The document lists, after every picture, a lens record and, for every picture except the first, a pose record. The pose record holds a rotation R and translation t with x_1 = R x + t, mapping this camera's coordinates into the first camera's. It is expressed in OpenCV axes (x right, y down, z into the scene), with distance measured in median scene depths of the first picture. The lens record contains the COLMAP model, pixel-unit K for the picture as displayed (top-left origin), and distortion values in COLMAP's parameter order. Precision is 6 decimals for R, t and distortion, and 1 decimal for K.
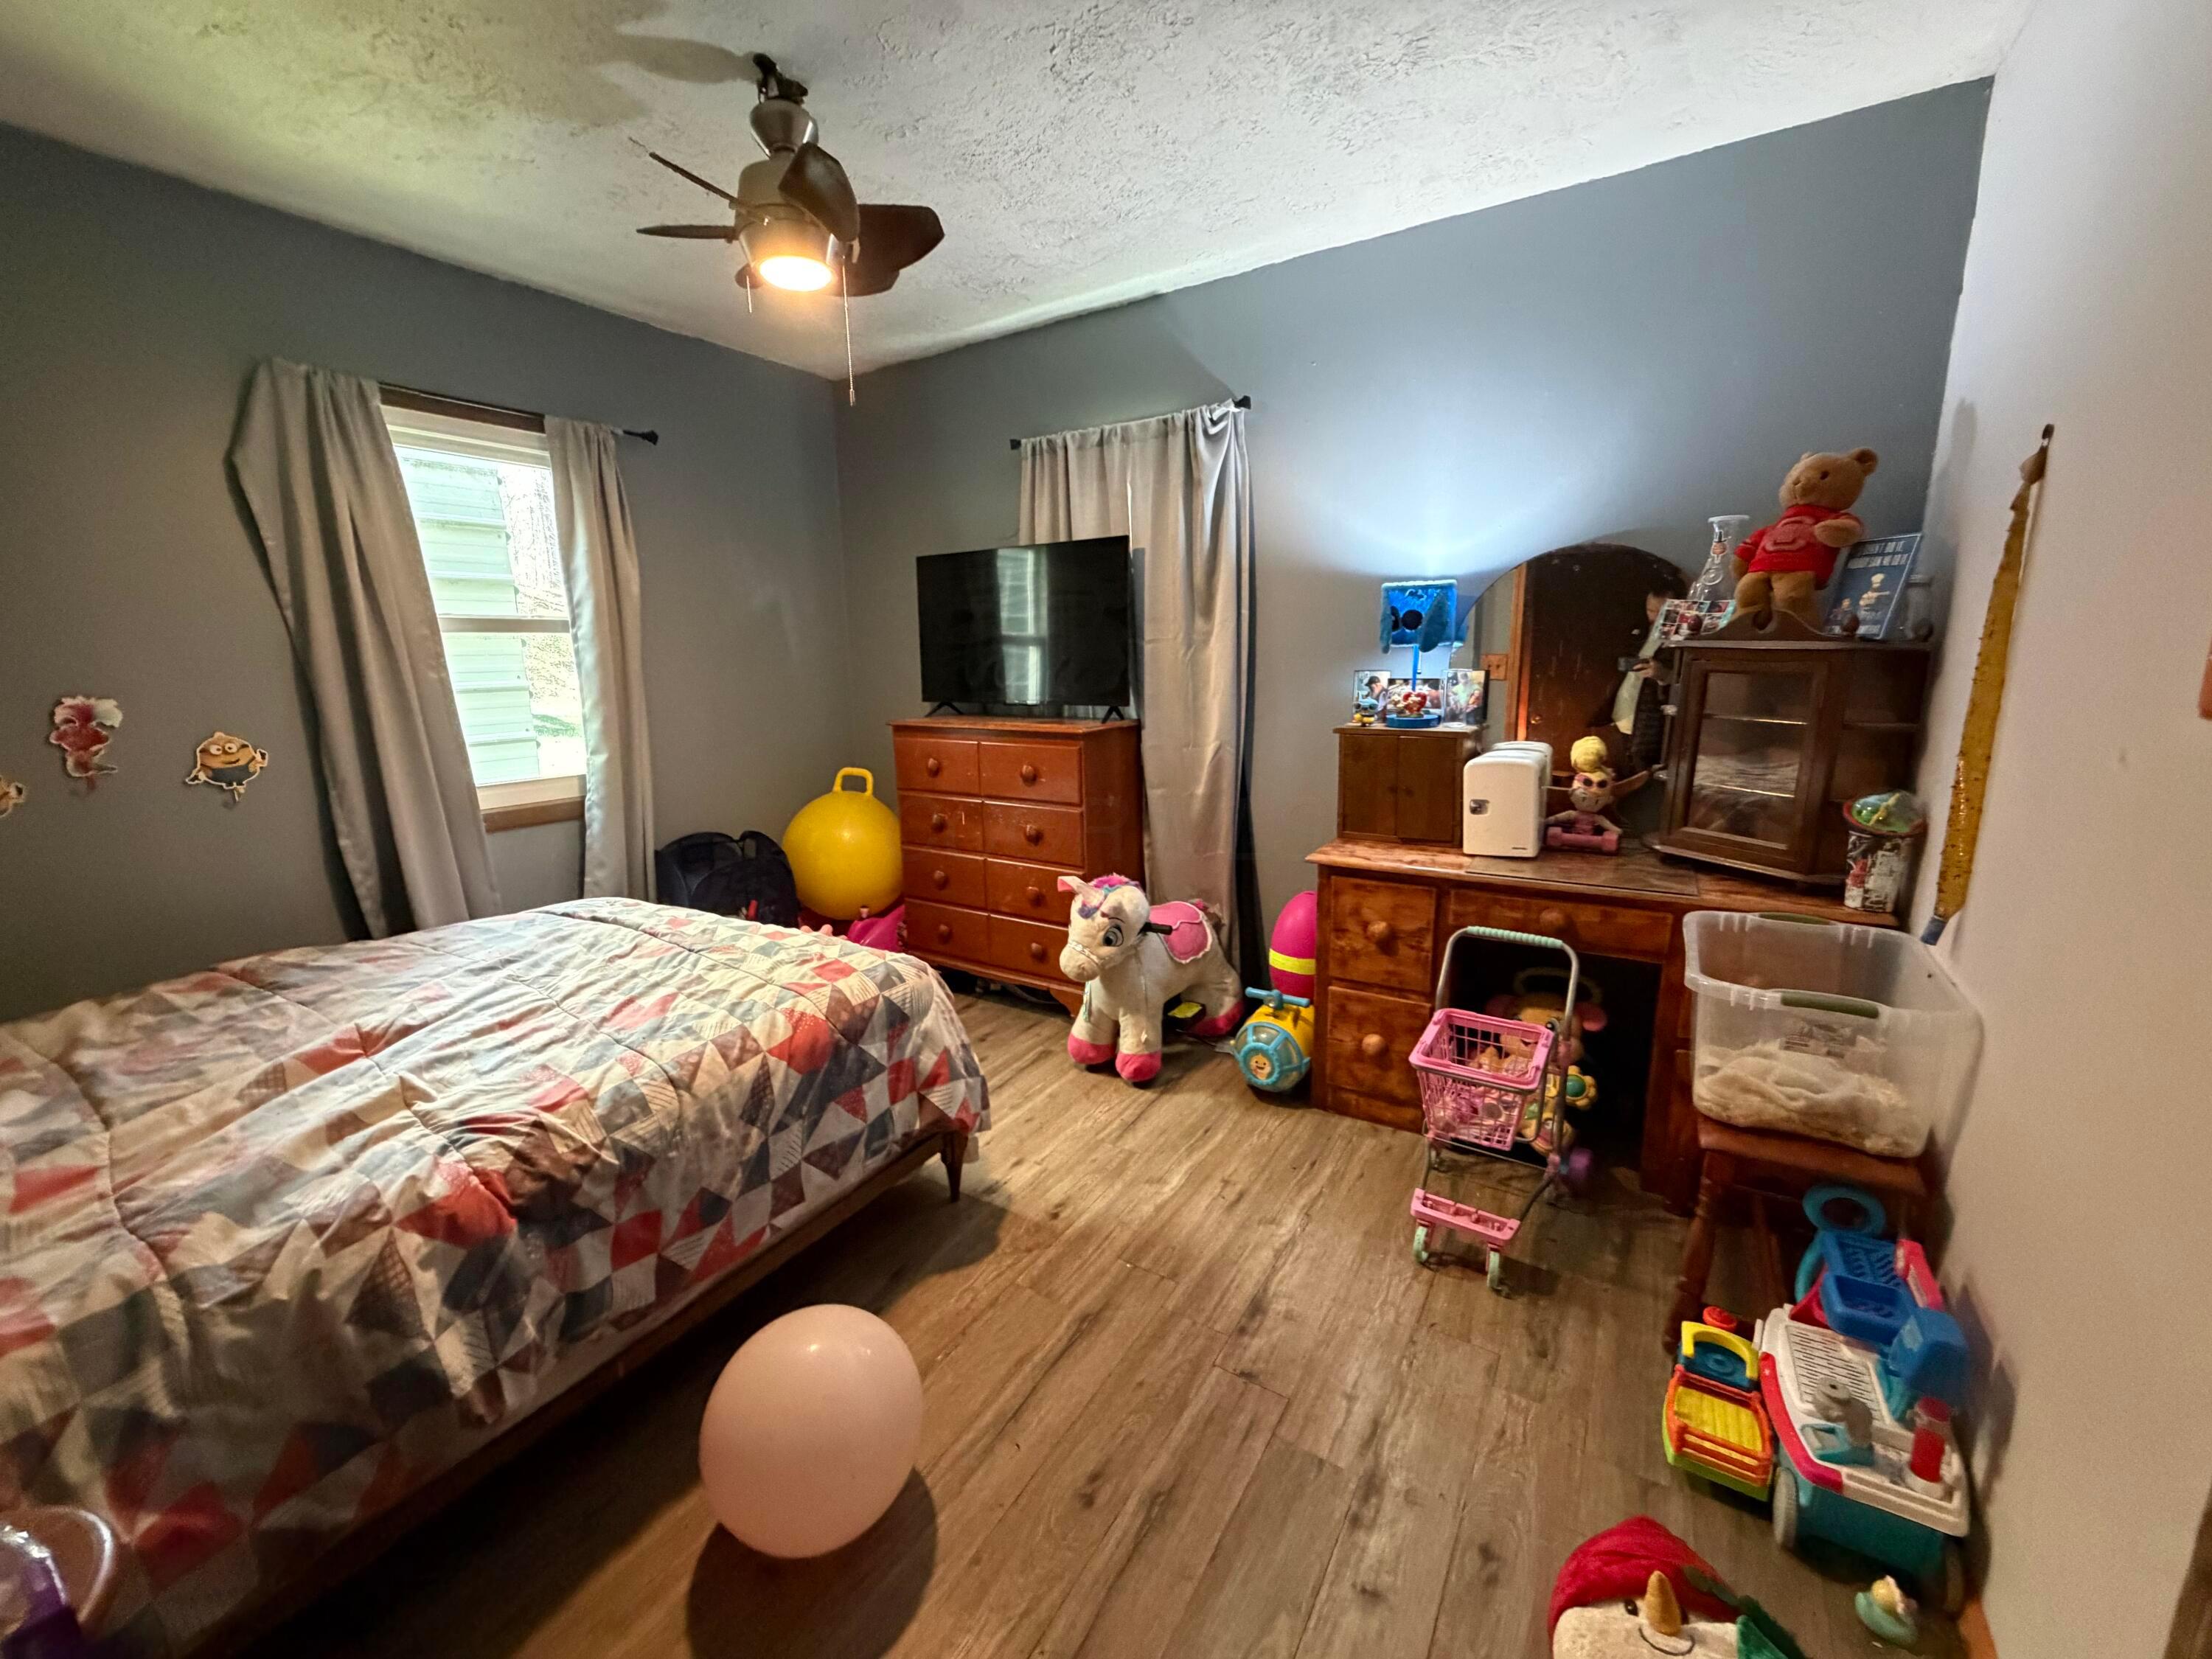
lens RADIAL K [[881.9, 0, 1108.5], [0, 881.9, 819.5], [0, 0, 1]] dist [-0.000420, -0.000007]
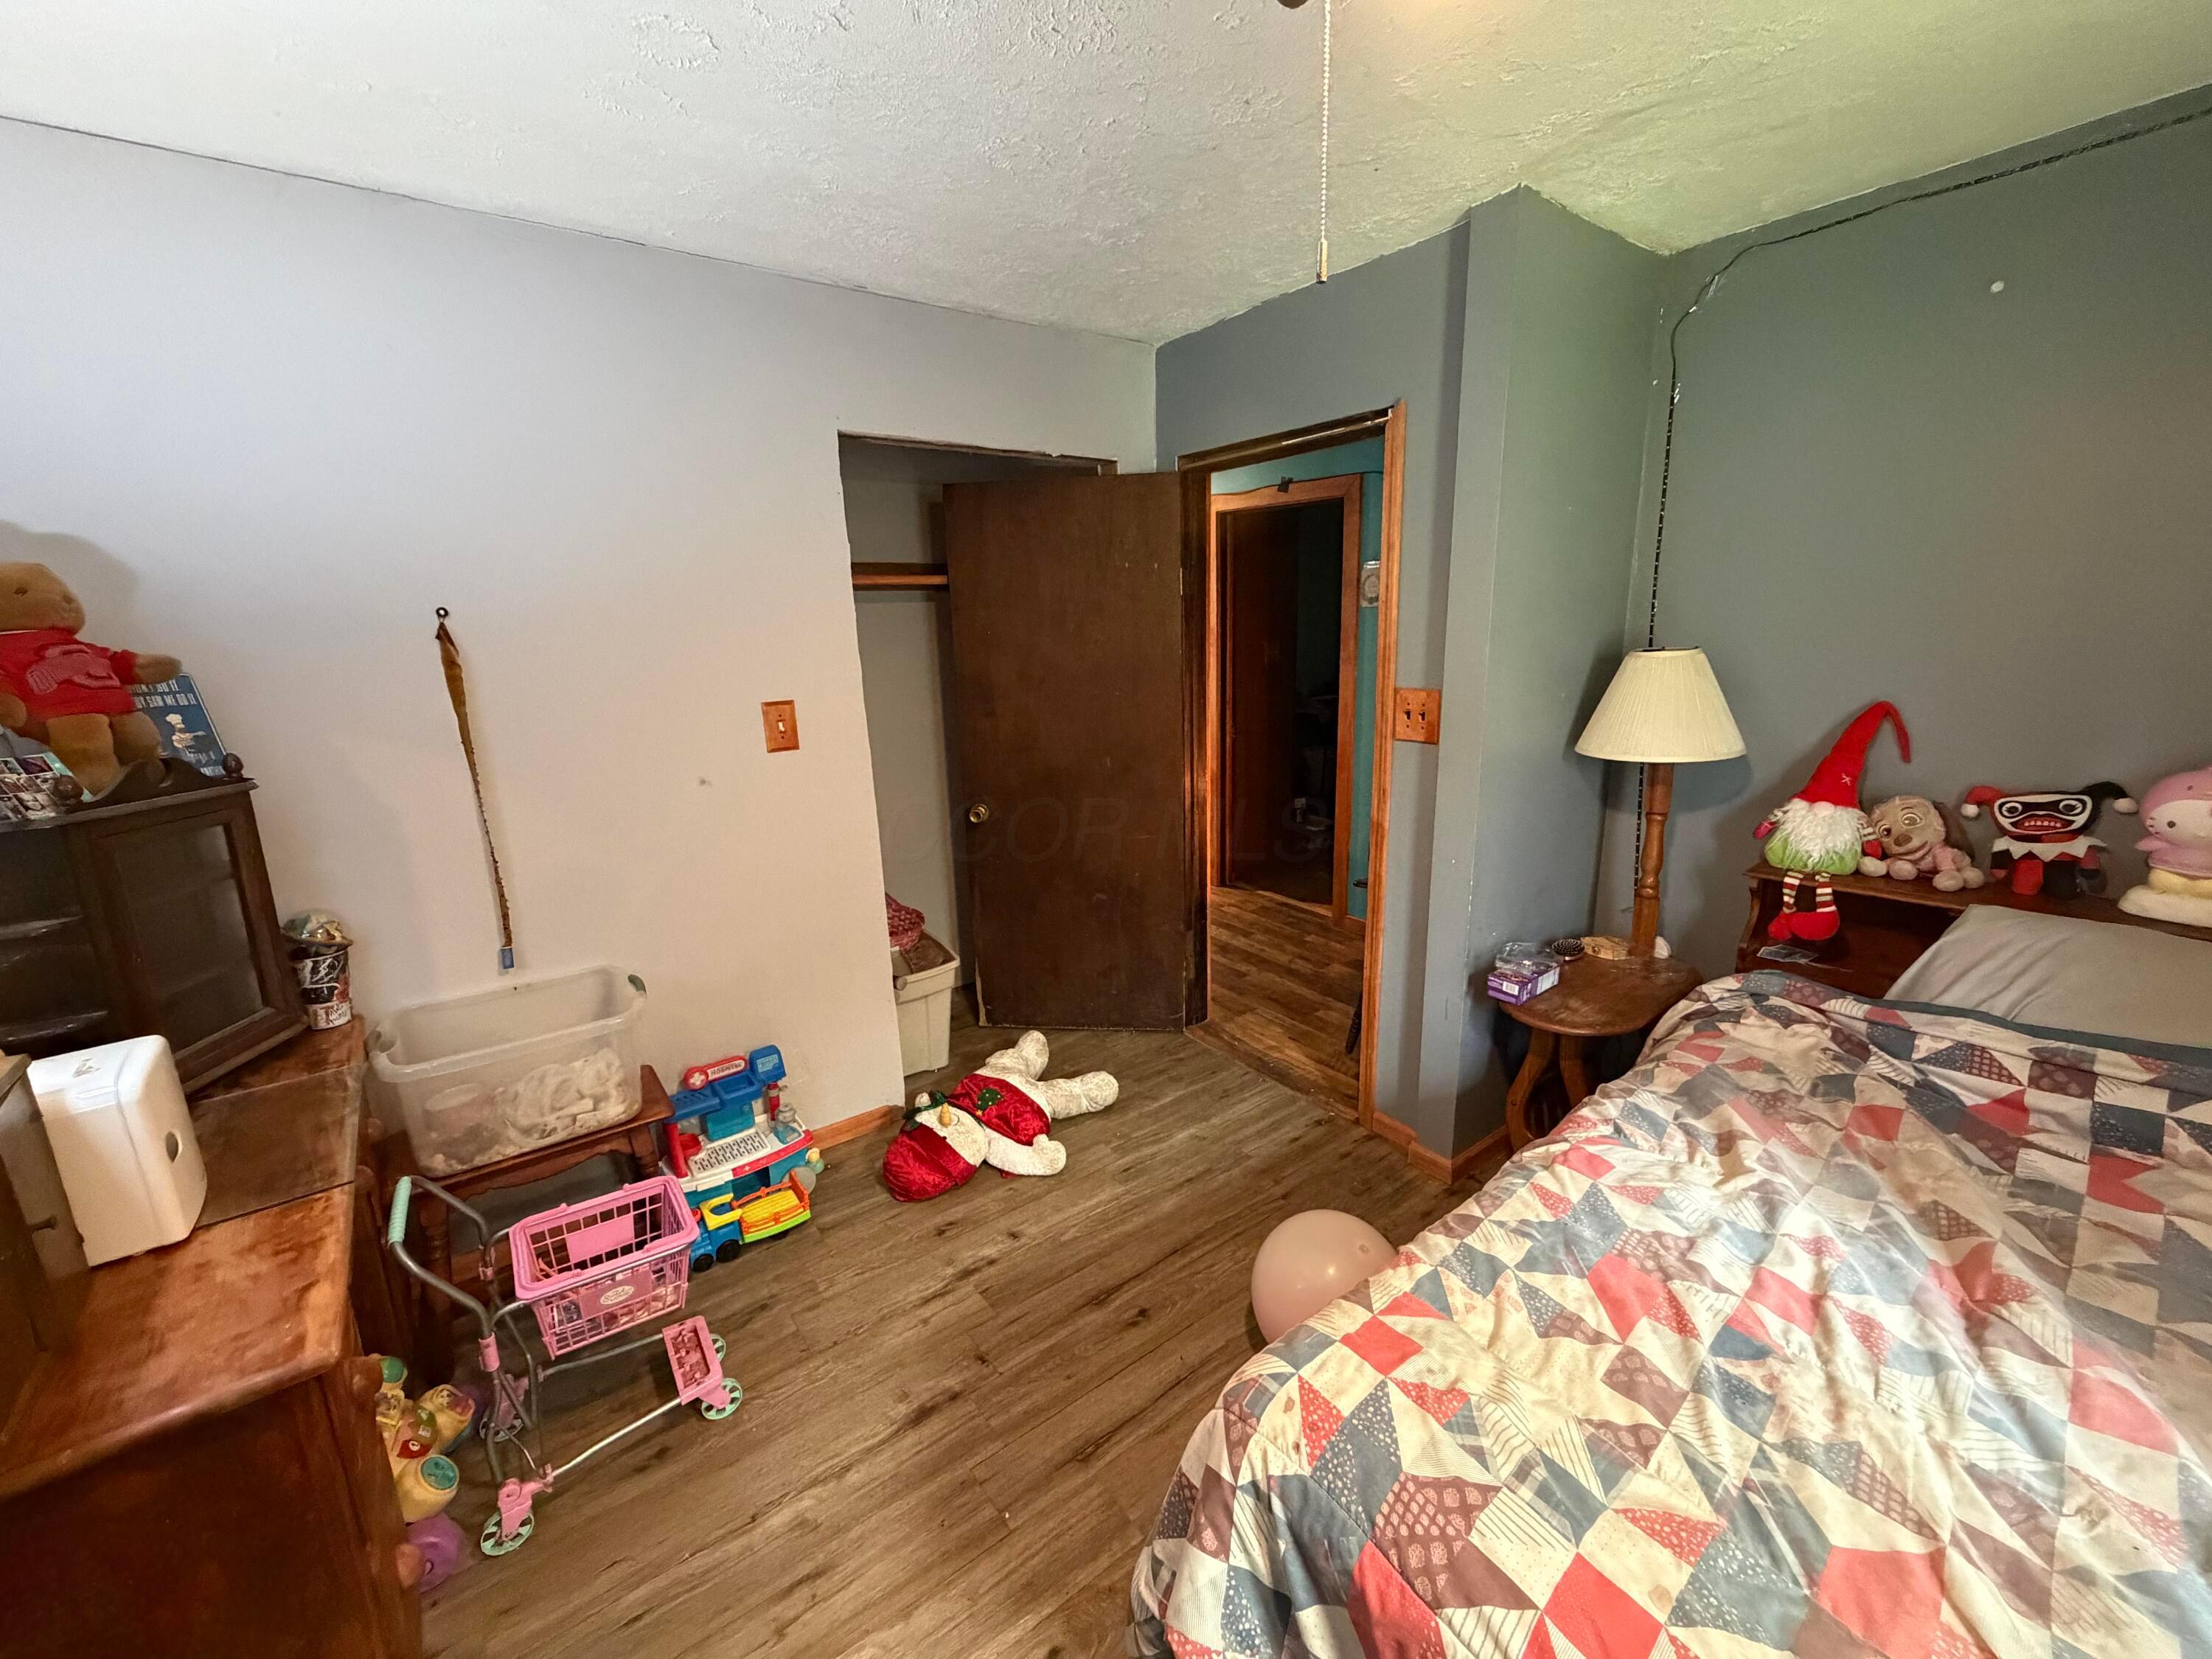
lens RADIAL K [[881.9, 0, 1102.7], [0, 881.9, 824.0], [0, 0, 1]] dist [-0.000420, -0.000007]
pose [[-0.929624, -0.037031, 0.366645, -0.375729], [0.119251, 0.911174, 0.394388, -0.437822], [-0.348681, 0.410355, -0.842633, 1.556450]]
